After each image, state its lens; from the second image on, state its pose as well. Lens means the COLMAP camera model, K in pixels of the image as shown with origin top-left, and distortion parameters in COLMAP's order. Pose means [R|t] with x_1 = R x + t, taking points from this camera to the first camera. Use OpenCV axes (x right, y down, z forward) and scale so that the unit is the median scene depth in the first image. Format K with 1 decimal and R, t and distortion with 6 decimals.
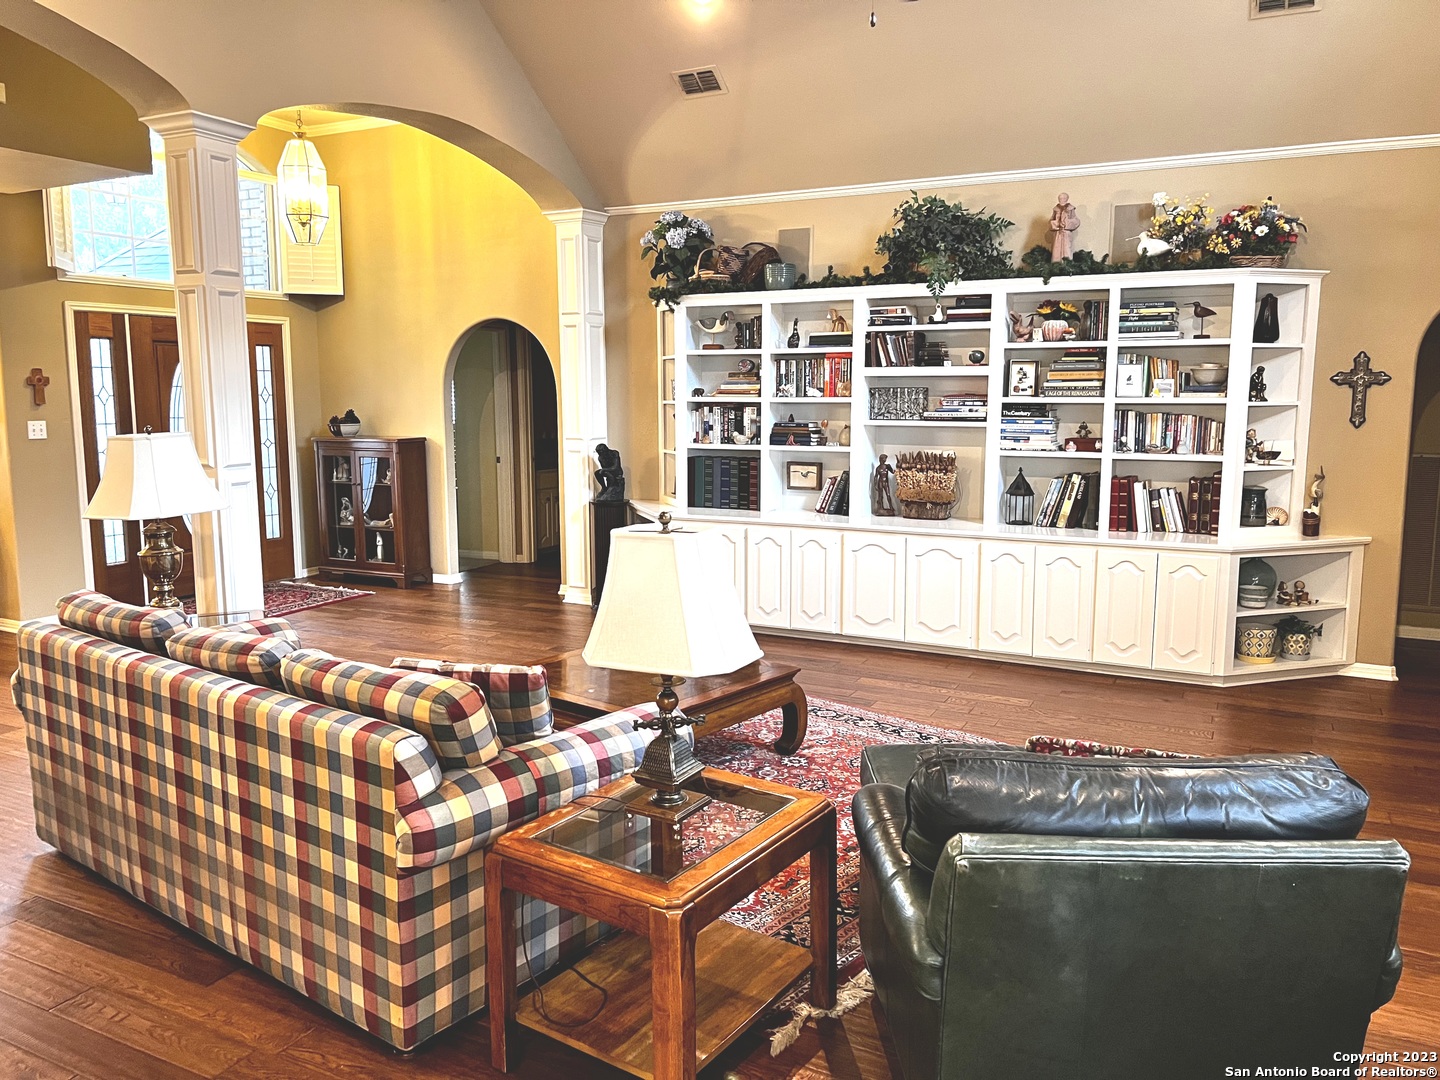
lens RADIAL K [[1082.1, 0, 709.1], [0, 1082.1, 543.9], [0, 0, 1]] dist [0.044396, -0.043402]
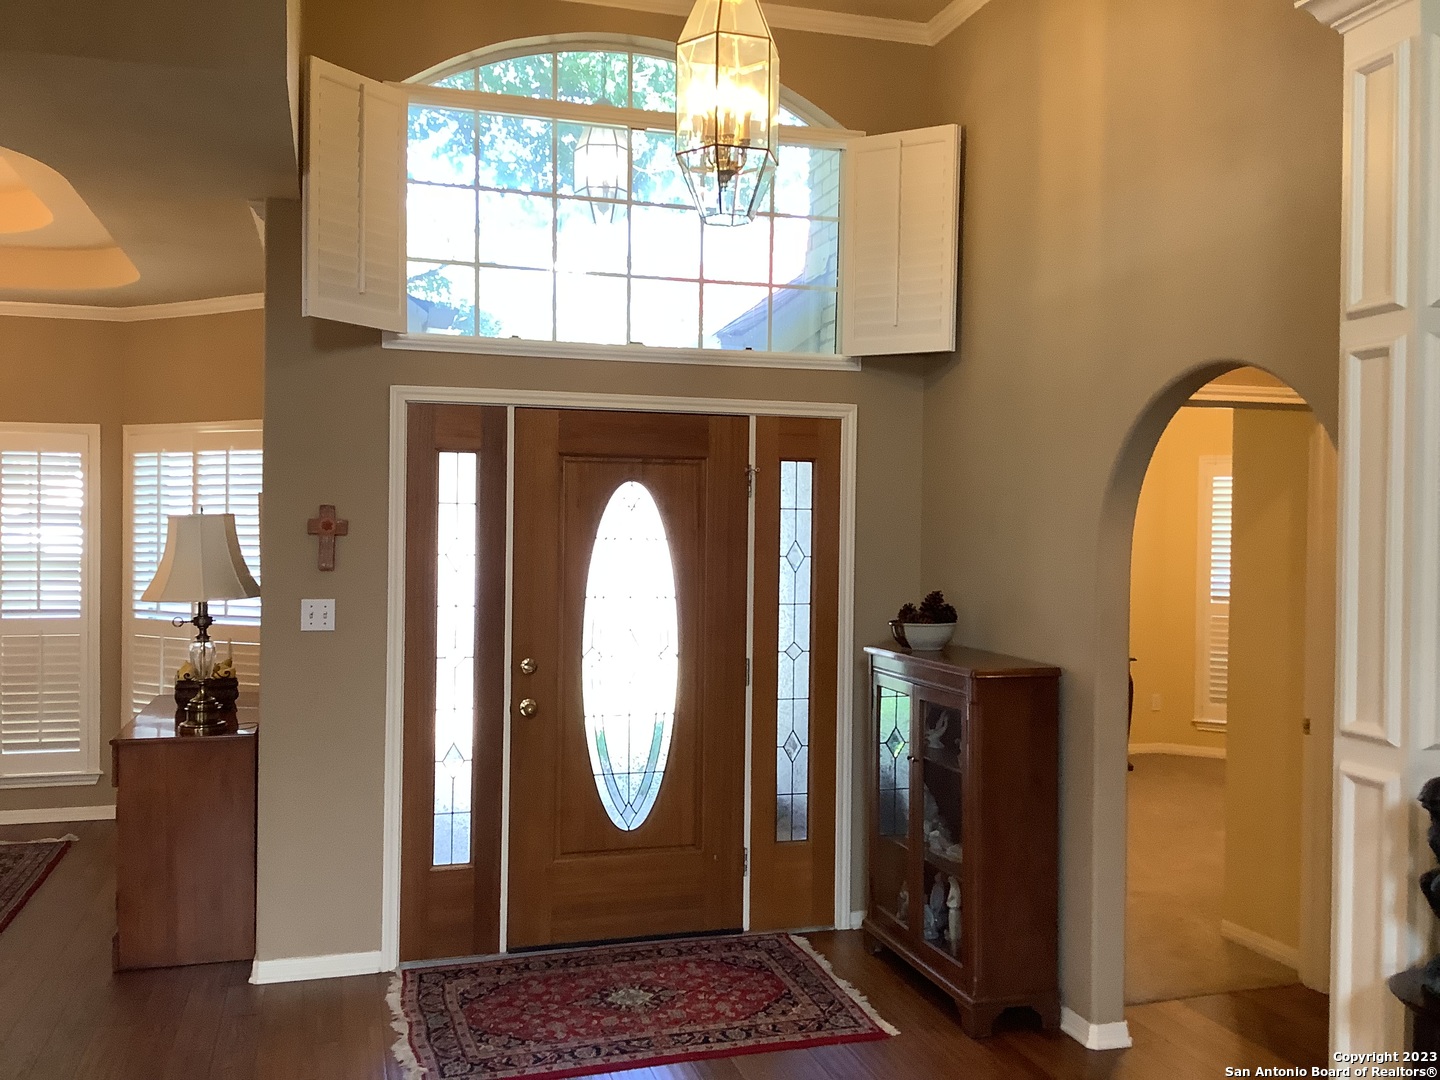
lens RADIAL K [[1298.7, 0, 721.1], [0, 1298.7, 564.8], [0, 0, 1]] dist [0.064855, -0.135487]
pose [[0.683902, 0.030735, -0.728926, 0.011553], [-0.112863, 0.991542, -0.064084, -0.111142], [0.720791, 0.126096, 0.681586, 0.697460]]
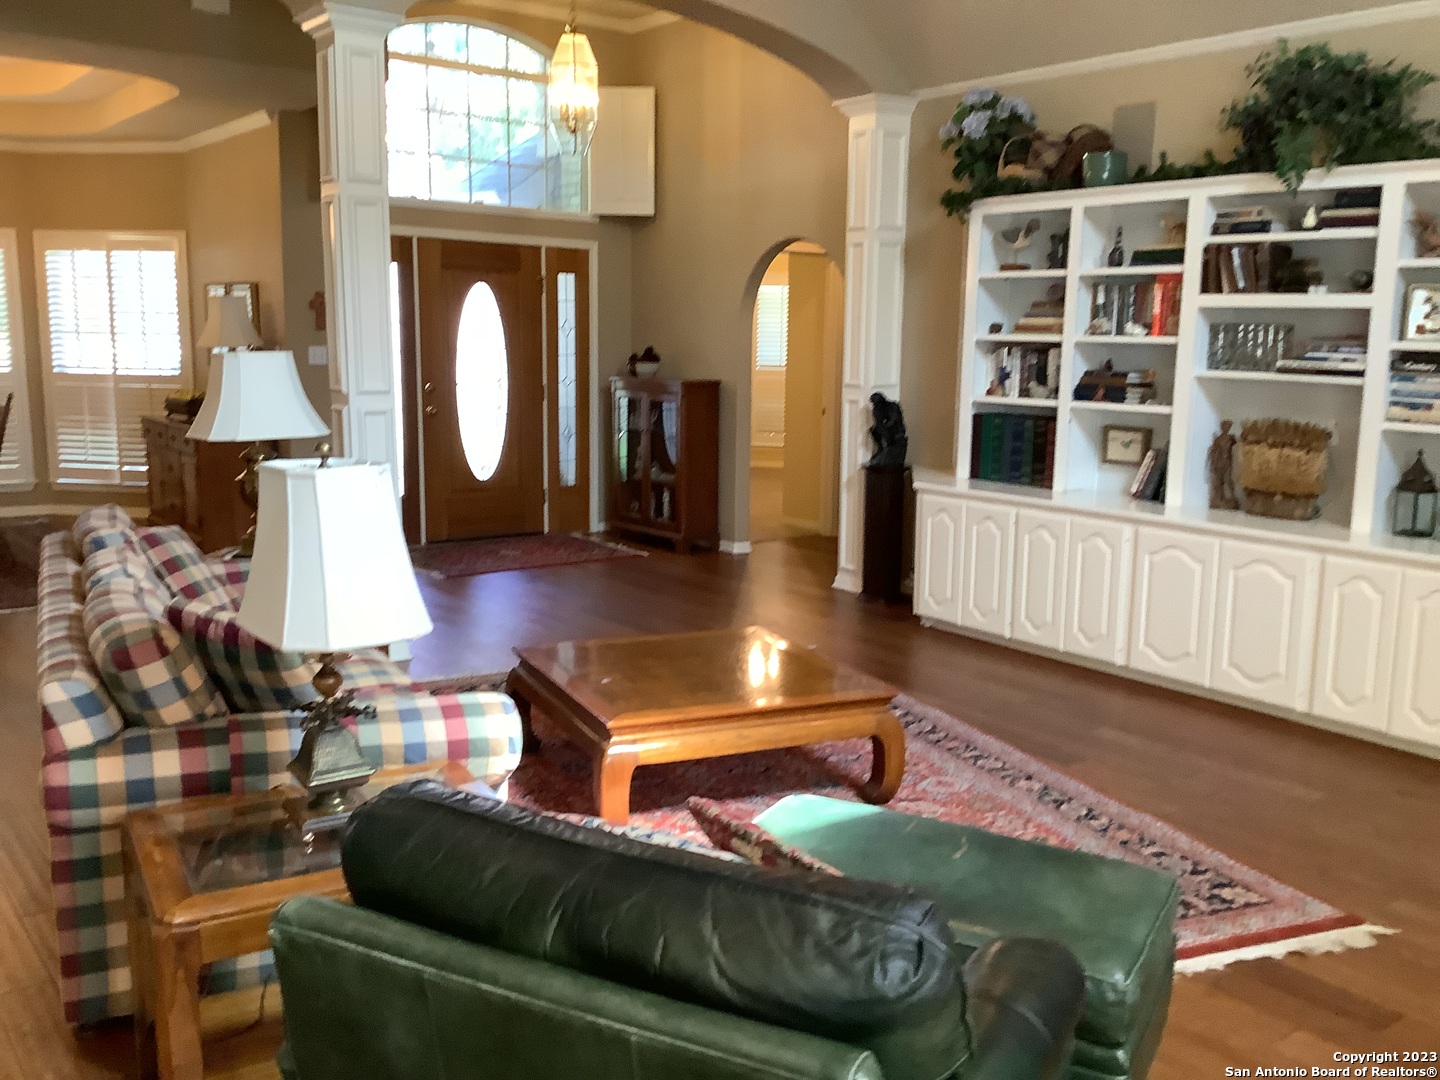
lens RADIAL K [[1298.7, 0, 714.3], [0, 1298.7, 552.8], [0, 0, 1]] dist [0.064855, -0.135487]
pose [[0.897704, 0.091275, -0.431041, 0.232170], [-0.081552, 0.995824, 0.041028, -0.004979], [0.432986, -0.001679, 0.901399, 0.093269]]
